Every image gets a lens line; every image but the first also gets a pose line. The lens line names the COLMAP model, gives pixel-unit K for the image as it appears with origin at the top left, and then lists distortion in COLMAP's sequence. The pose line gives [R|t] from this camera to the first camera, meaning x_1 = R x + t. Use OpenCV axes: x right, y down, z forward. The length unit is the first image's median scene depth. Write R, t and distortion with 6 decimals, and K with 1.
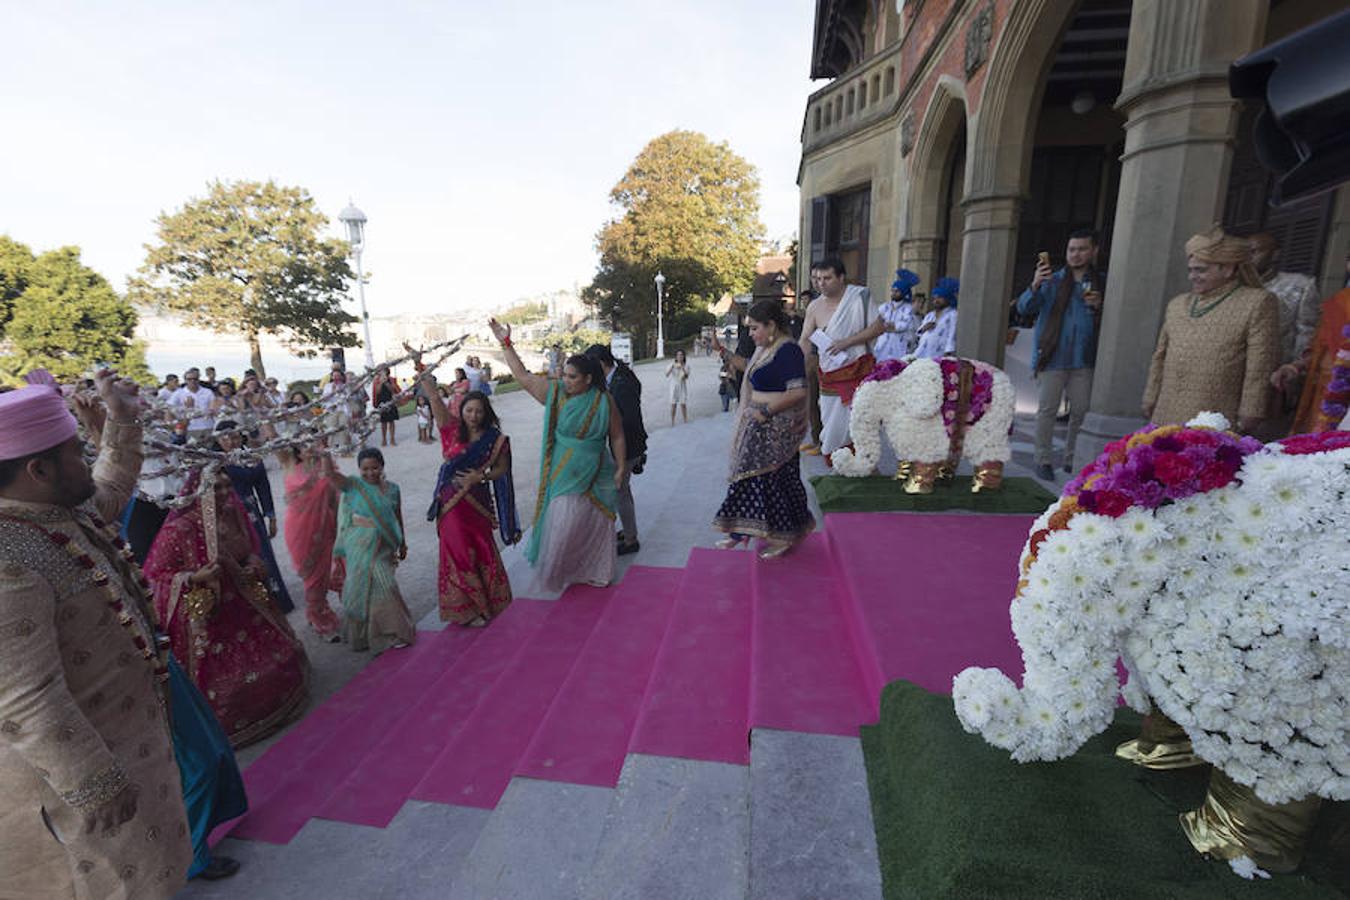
lens RADIAL K [[587.2, 0, 675.0], [0, 587.2, 450.0], [0, 0, 1]] dist [-0.002390, -0.000037]
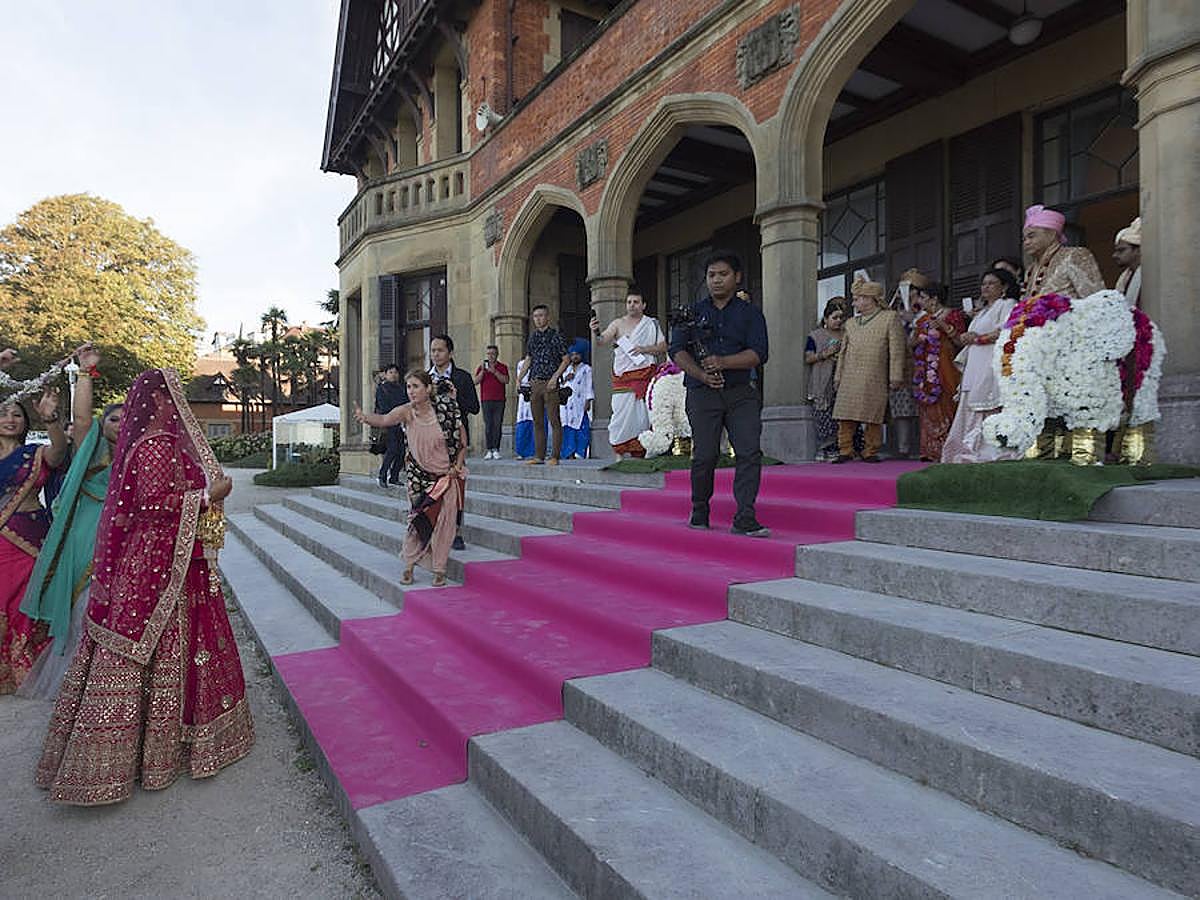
lens RADIAL K [[685.0, 0, 504.4], [0, 685.0, 450.6], [0, 0, 1]] dist [-0.000532, 0.001620]
pose [[0.815021, -0.001489, 0.579429, -0.312416], [0.120203, 0.978677, -0.166562, 0.095239], [-0.566826, 0.205401, 0.797822, 0.012235]]
